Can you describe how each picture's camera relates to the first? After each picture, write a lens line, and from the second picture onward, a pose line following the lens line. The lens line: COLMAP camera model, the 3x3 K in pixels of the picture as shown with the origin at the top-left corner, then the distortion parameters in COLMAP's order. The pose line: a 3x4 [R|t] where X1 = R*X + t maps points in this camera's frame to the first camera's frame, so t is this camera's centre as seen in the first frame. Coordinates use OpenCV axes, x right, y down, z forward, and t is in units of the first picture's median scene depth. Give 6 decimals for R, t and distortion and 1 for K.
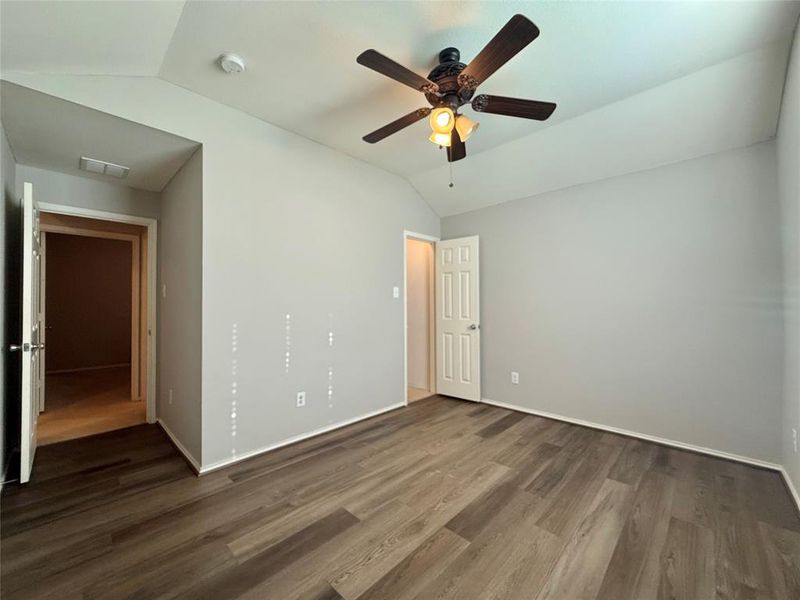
lens RADIAL K [[321.6, 0, 404.9], [0, 321.6, 303.6], [0, 0, 1]] dist [0.000255, 0.000192]
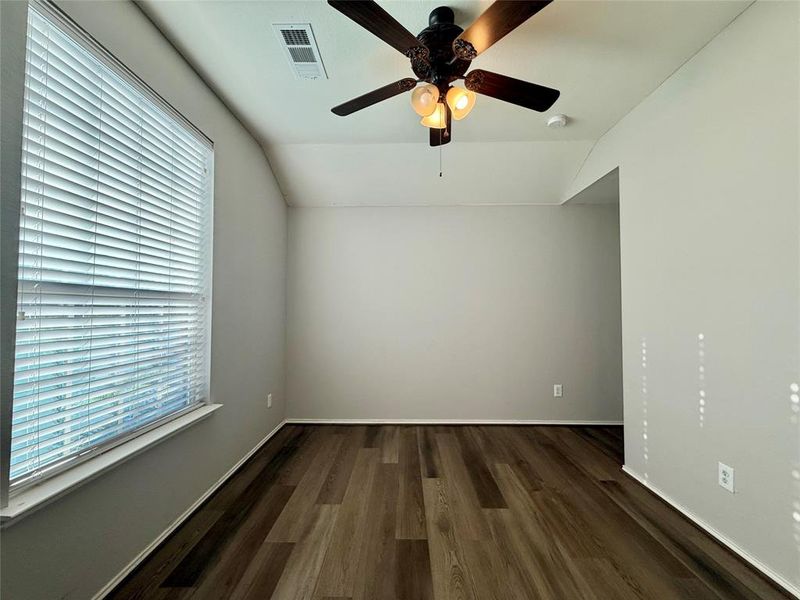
lens RADIAL K [[321.6, 0, 404.1], [0, 321.6, 302.3], [0, 0, 1]] dist [0.000255, 0.000192]
pose [[-0.739238, -0.011102, -0.673353, 0.768834], [0.008439, 0.999633, -0.025746, -0.026059], [0.673392, -0.024715, -0.738873, 1.527113]]
